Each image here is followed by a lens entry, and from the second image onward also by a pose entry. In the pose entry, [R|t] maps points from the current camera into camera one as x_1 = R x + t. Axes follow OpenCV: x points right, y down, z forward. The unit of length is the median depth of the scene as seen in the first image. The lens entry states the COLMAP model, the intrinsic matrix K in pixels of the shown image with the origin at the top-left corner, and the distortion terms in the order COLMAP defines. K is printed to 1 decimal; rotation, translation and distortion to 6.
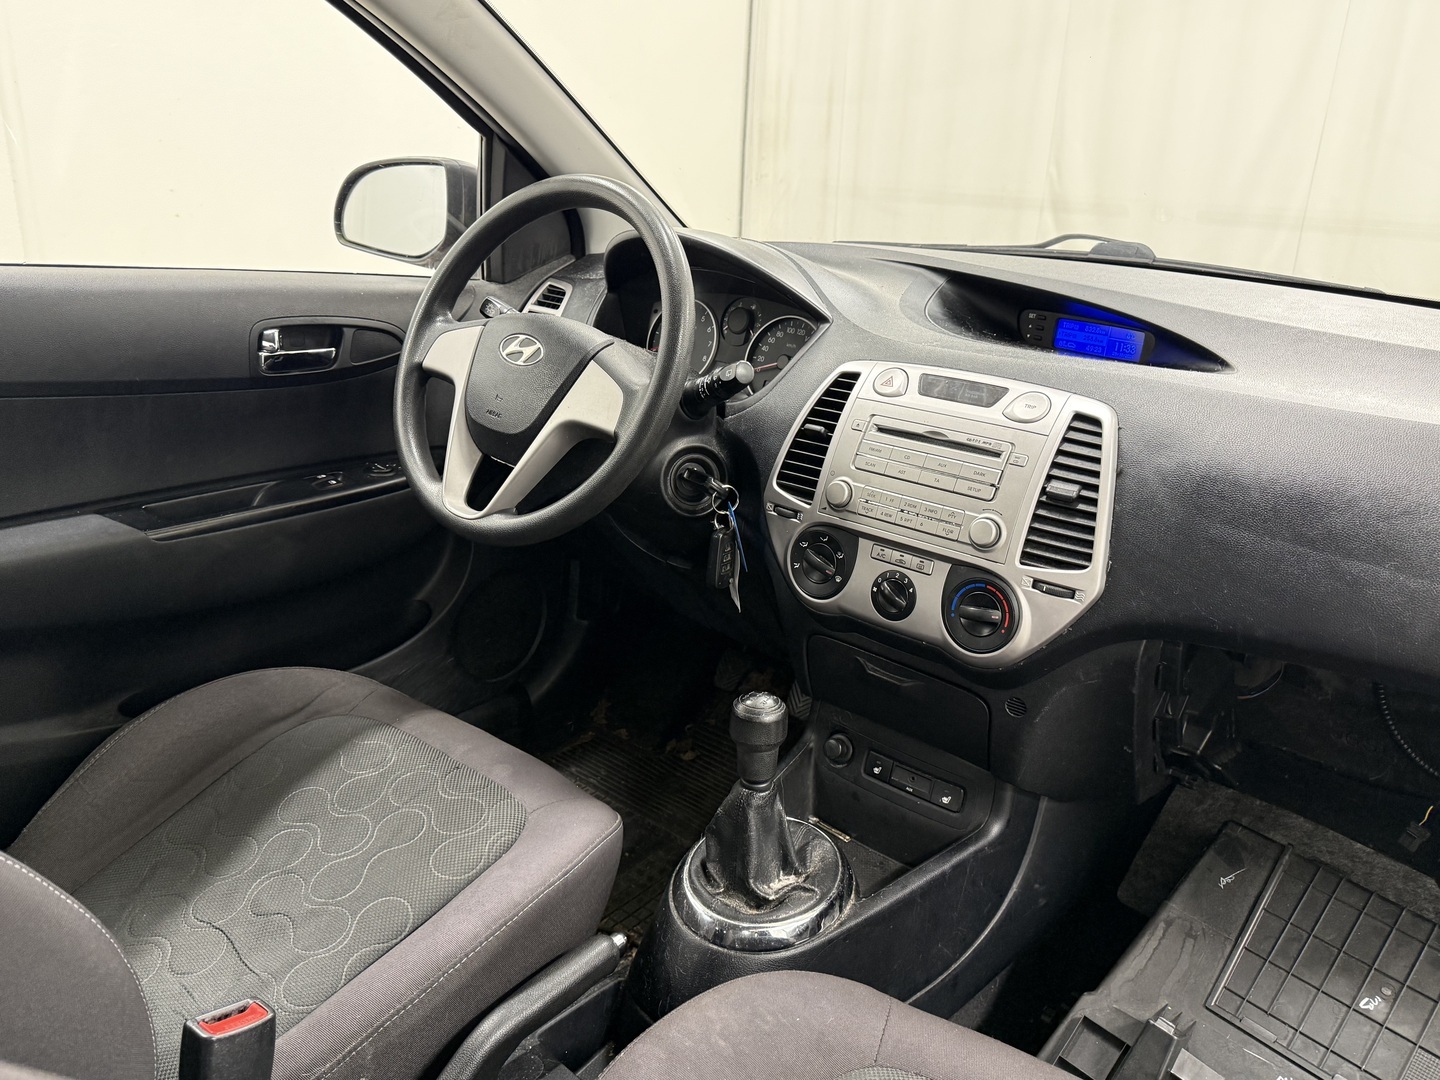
lens RADIAL K [[1120.9, 0, 720.4], [0, 1120.9, 527.5], [0, 0, 1]] dist [0.044169, -0.074691]
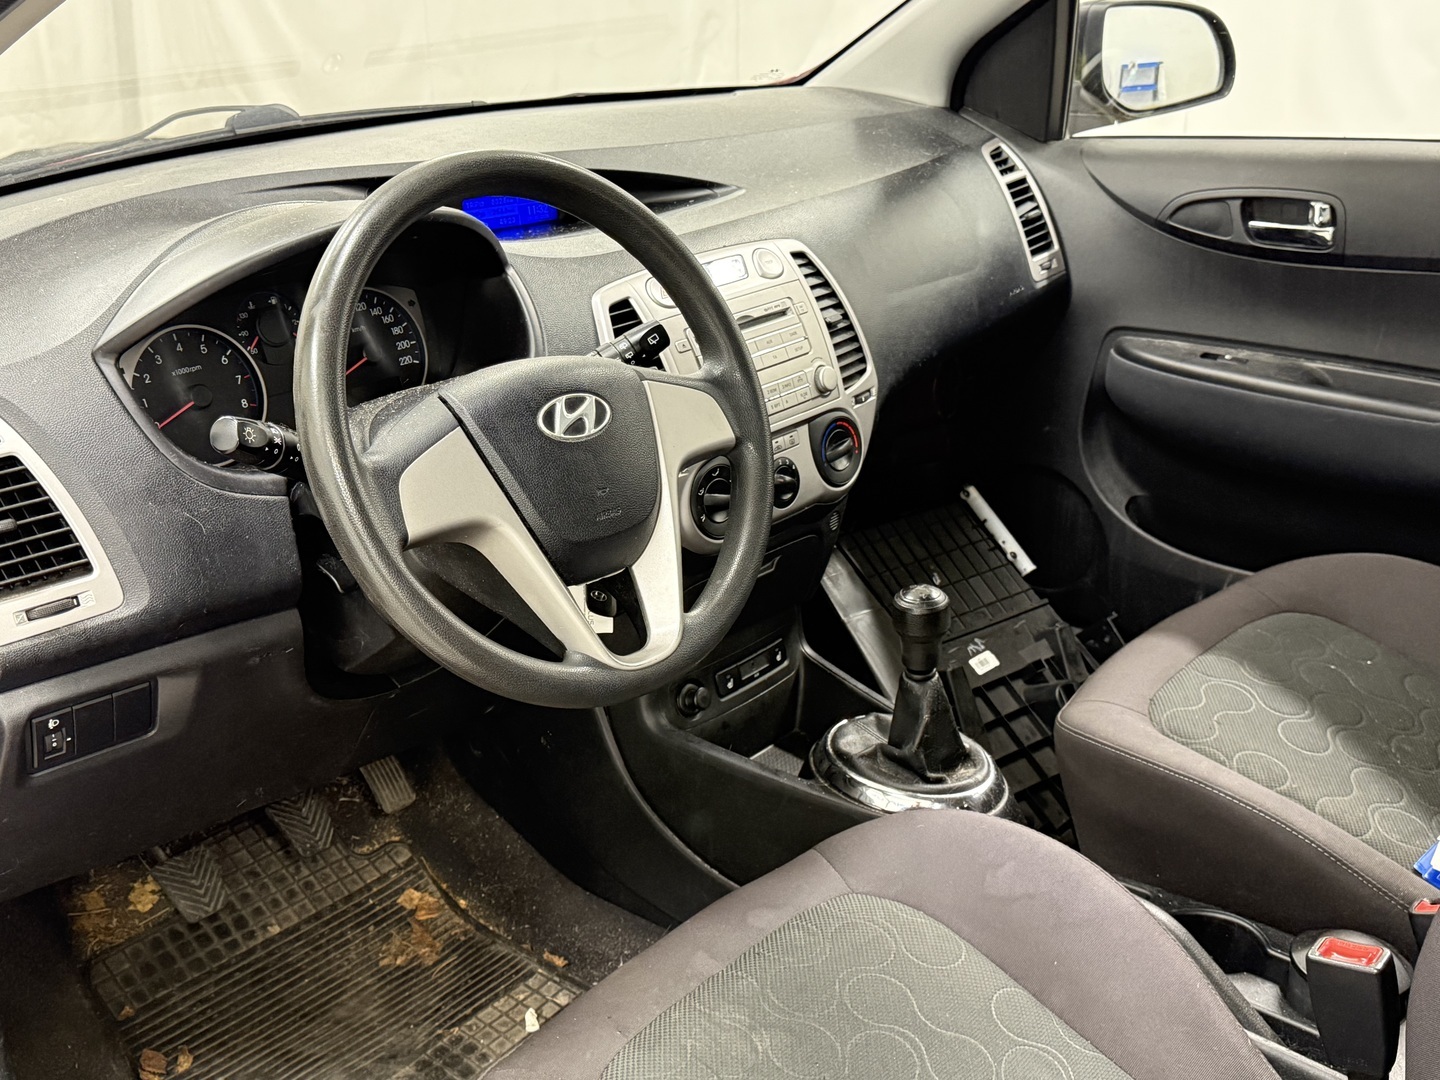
lens RADIAL K [[1631.3, 0, 711.6], [0, 1631.3, 545.0], [0, 0, 1]] dist [0.070631, 0.000000]
pose [[0.026045, -0.426552, 0.904088, -1.176055], [0.344796, 0.852729, 0.392388, -0.480091], [-0.938316, 0.301506, 0.169283, 0.828303]]
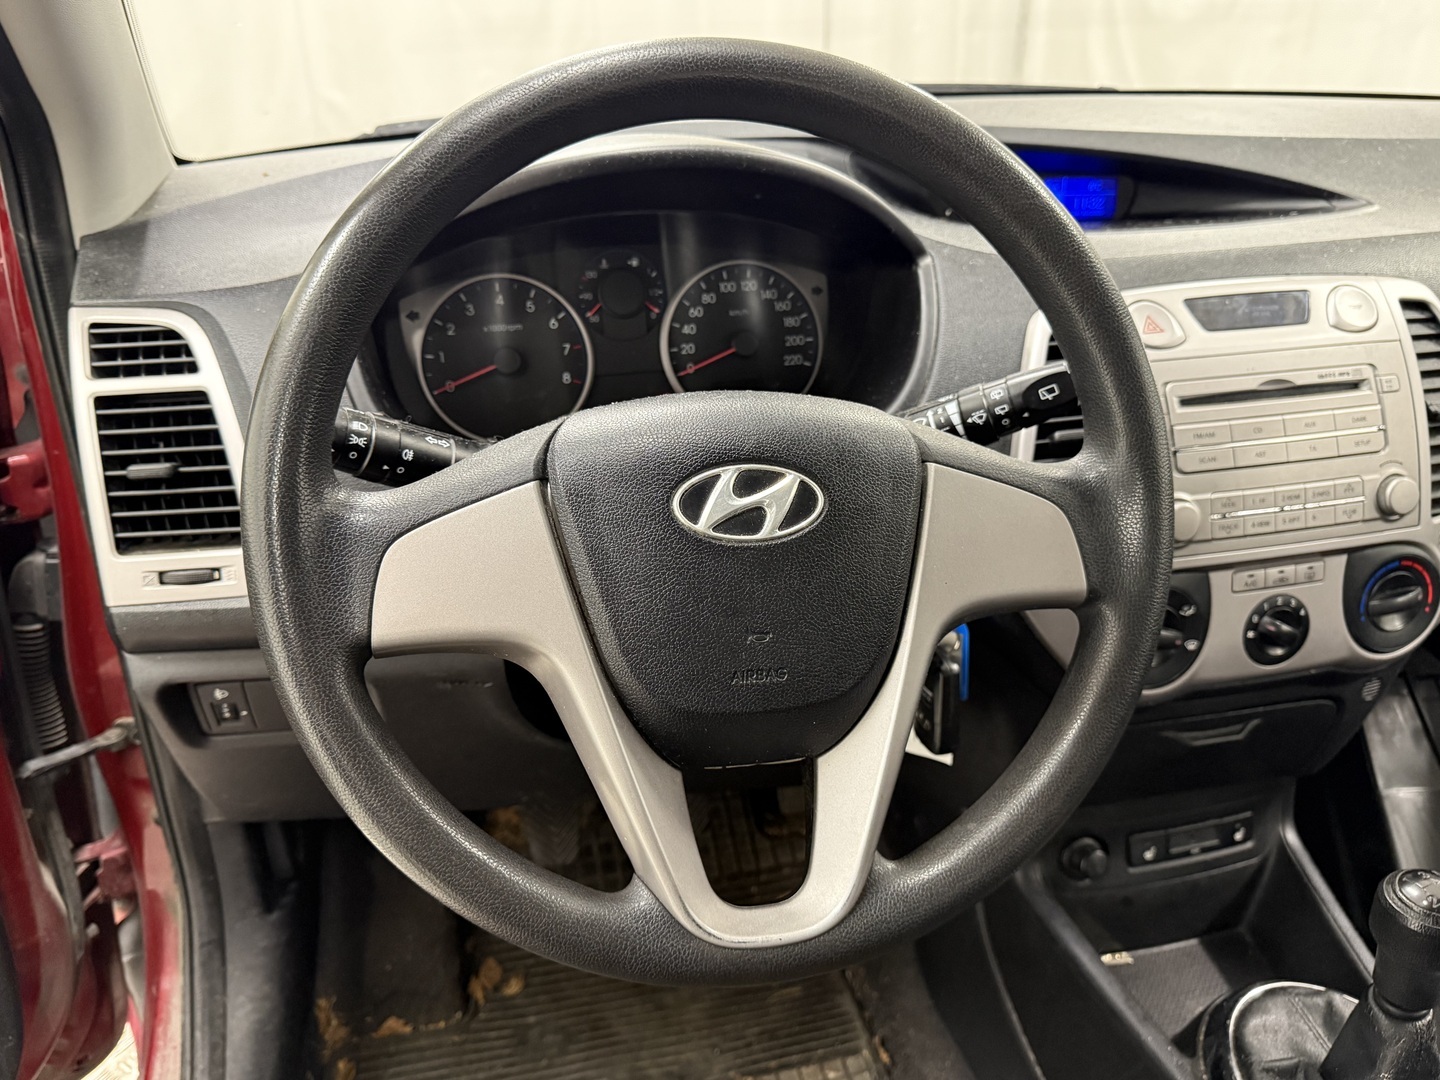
lens RADIAL K [[1120.9, 0, 722.3], [0, 1120.9, 536.2], [0, 0, 1]] dist [0.044169, -0.074691]
pose [[0.599305, -0.397056, 0.695112, -0.496213], [0.303217, 0.916217, 0.261928, -0.270400], [-0.740873, 0.053795, 0.669487, 0.786161]]
